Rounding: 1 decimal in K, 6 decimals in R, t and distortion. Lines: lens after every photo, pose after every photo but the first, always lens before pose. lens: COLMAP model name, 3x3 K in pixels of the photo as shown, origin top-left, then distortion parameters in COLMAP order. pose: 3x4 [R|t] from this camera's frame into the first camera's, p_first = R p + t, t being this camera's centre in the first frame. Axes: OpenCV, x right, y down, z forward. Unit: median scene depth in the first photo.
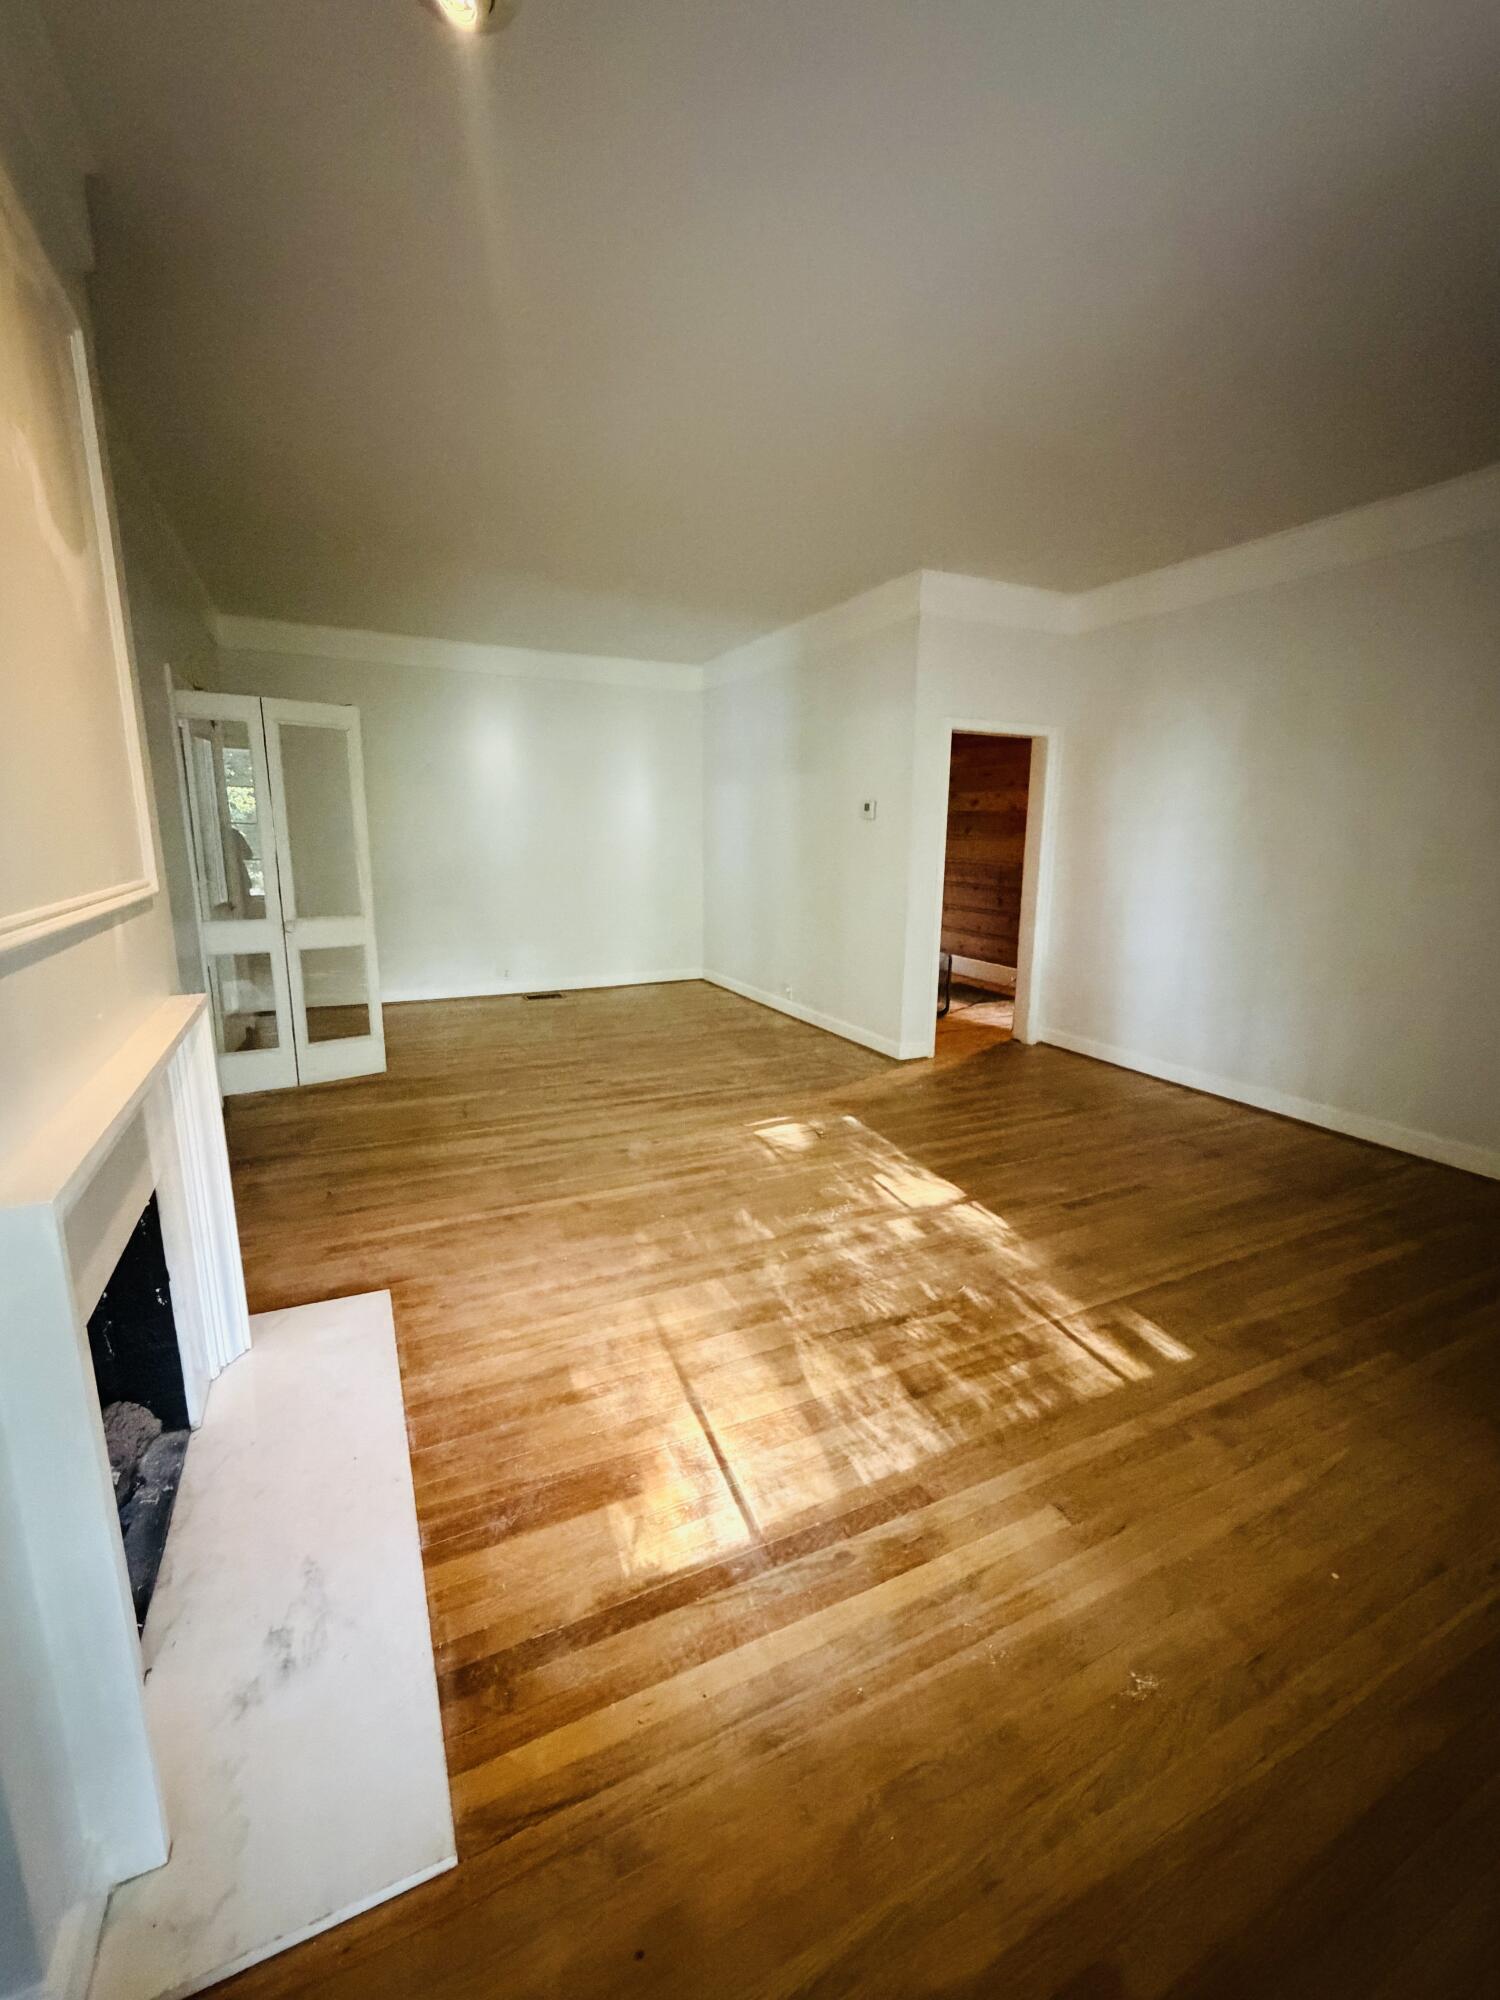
lens RADIAL K [[833.8, 0, 750.0], [0, 833.8, 1000.0], [0, 0, 1]] dist [-0.002035, -0.000187]
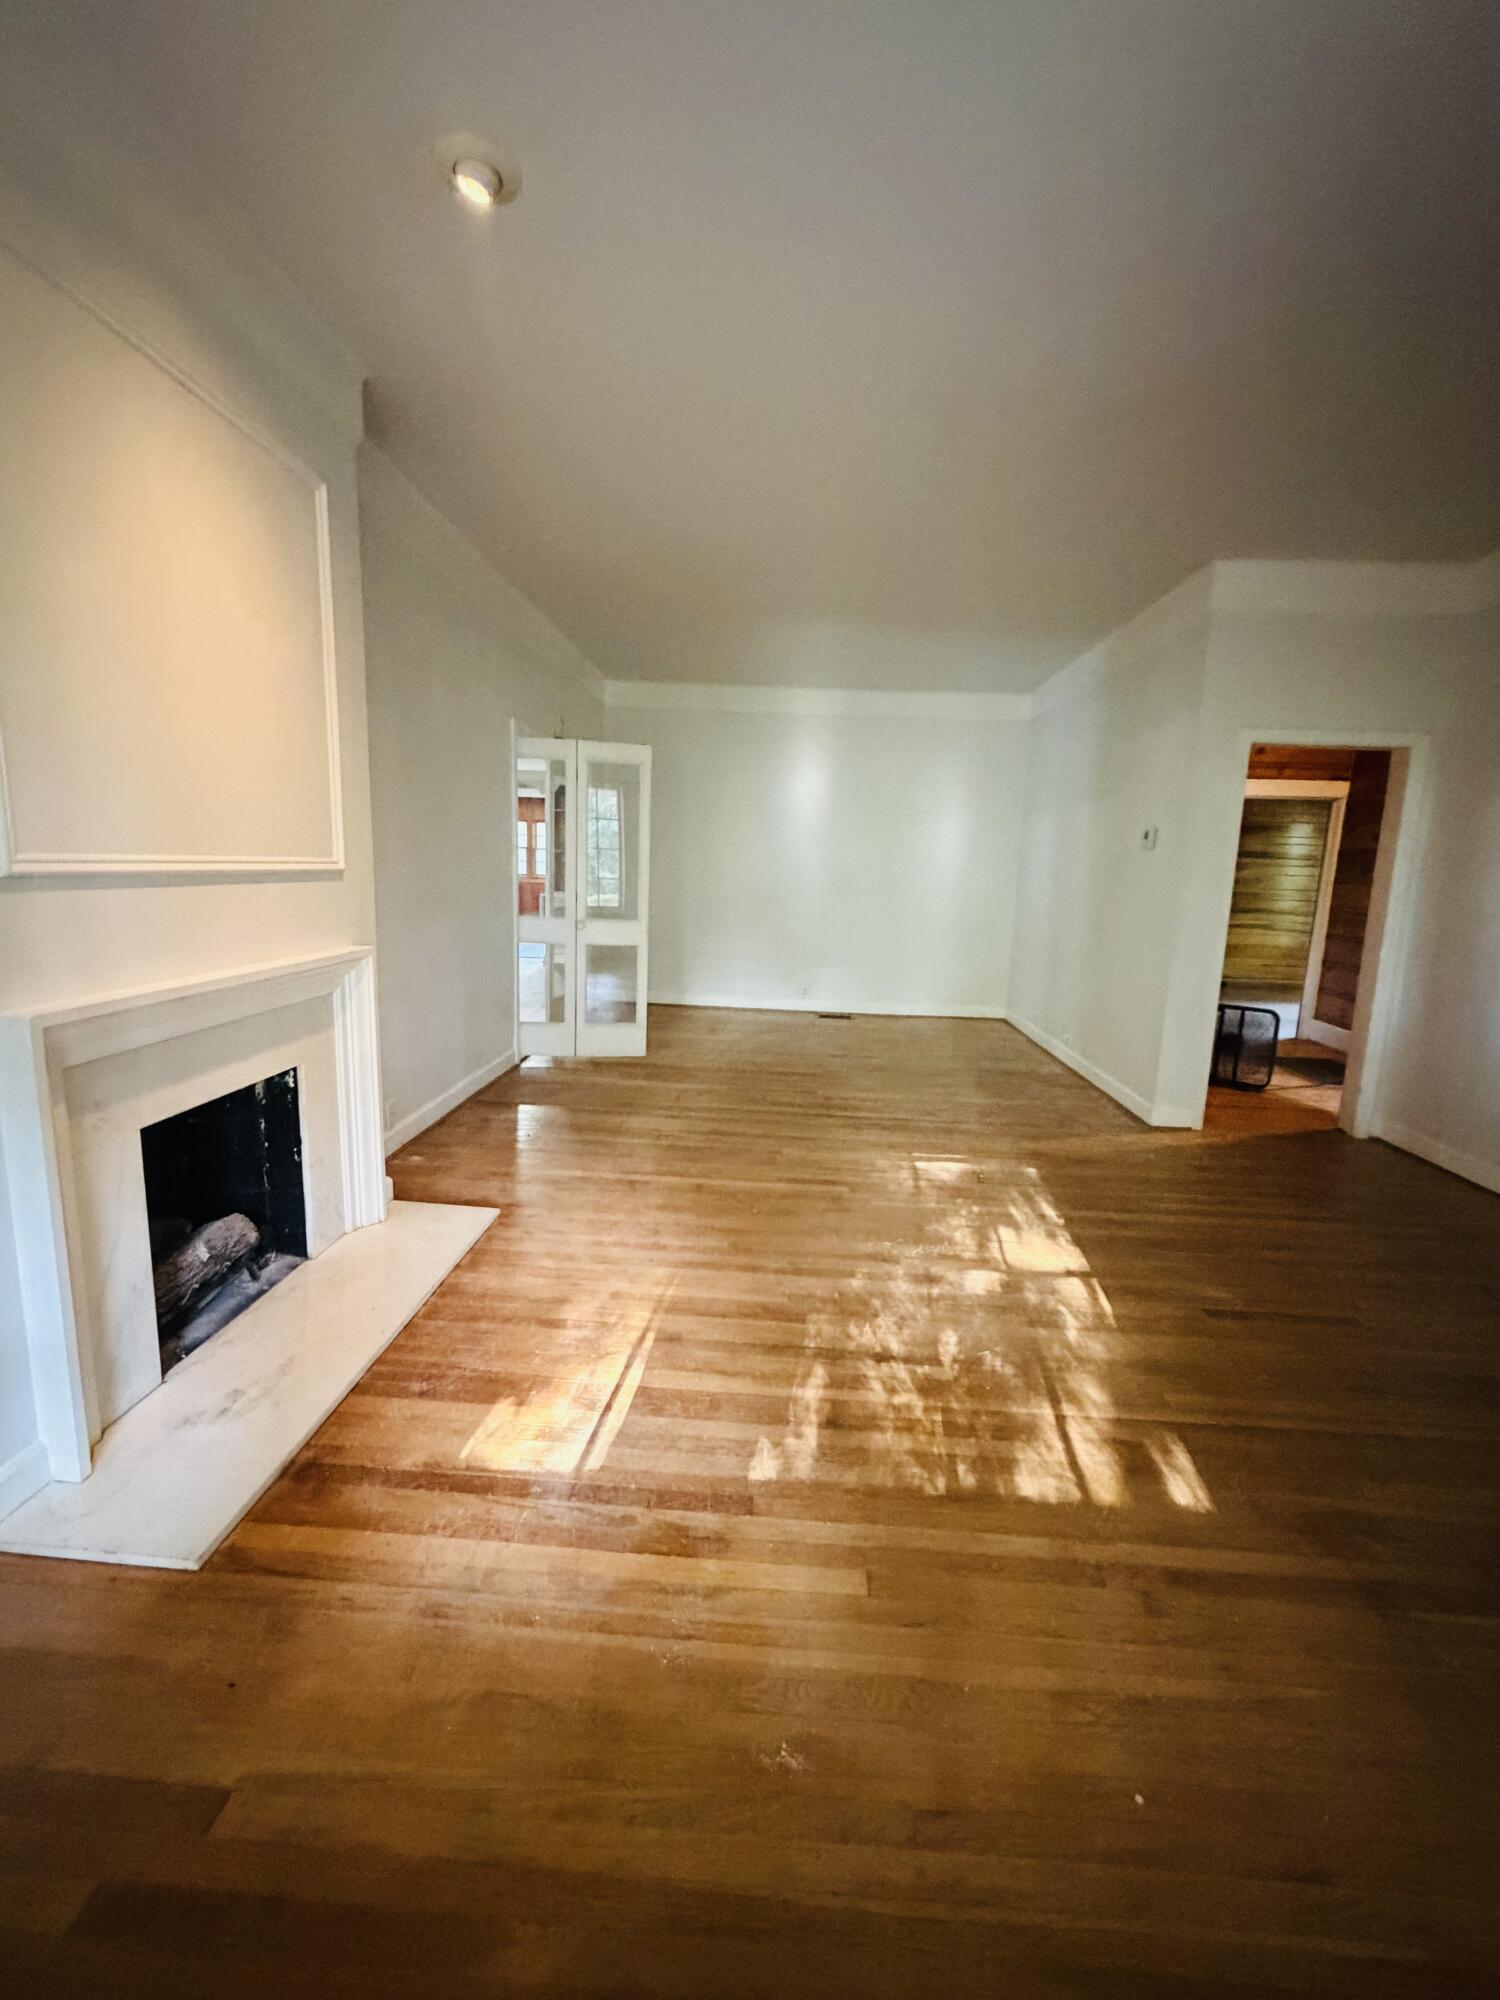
lens RADIAL K [[833.8, 0, 750.0], [0, 833.8, 1000.0], [0, 0, 1]] dist [-0.002035, -0.000187]
pose [[0.874601, 0.099913, -0.474438, 0.449732], [-0.123748, 0.992128, -0.019190, 0.024155], [0.468786, 0.075494, 0.880080, 0.081581]]
